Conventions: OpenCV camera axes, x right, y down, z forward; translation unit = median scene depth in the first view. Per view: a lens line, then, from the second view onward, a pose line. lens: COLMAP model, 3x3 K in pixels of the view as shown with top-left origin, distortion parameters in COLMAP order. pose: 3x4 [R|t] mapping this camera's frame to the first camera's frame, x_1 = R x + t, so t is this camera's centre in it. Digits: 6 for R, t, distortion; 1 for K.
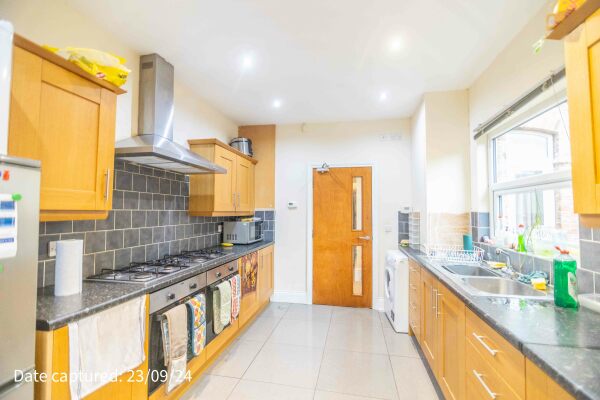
lens RADIAL K [[260.2, 0, 300.5], [0, 260.2, 200.5], [0, 0, 1]] dist [-0.012257, -0.000301]
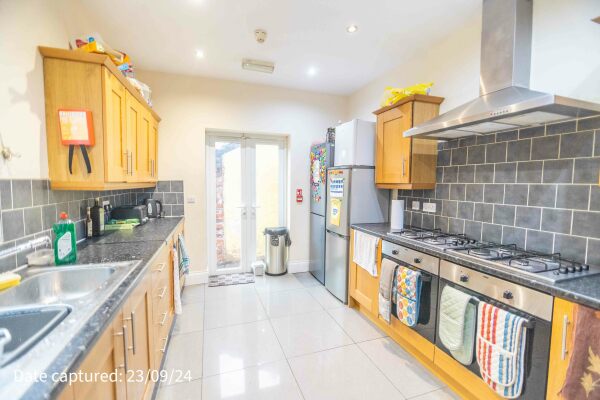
lens RADIAL K [[260.2, 0, 299.0], [0, 260.2, 199.6], [0, 0, 1]] dist [-0.012257, -0.000301]
pose [[-0.856191, 0.021236, -0.516224, 0.423099], [0.008788, 0.999609, 0.026546, 0.064543], [0.516585, 0.018192, -0.856042, 1.450363]]
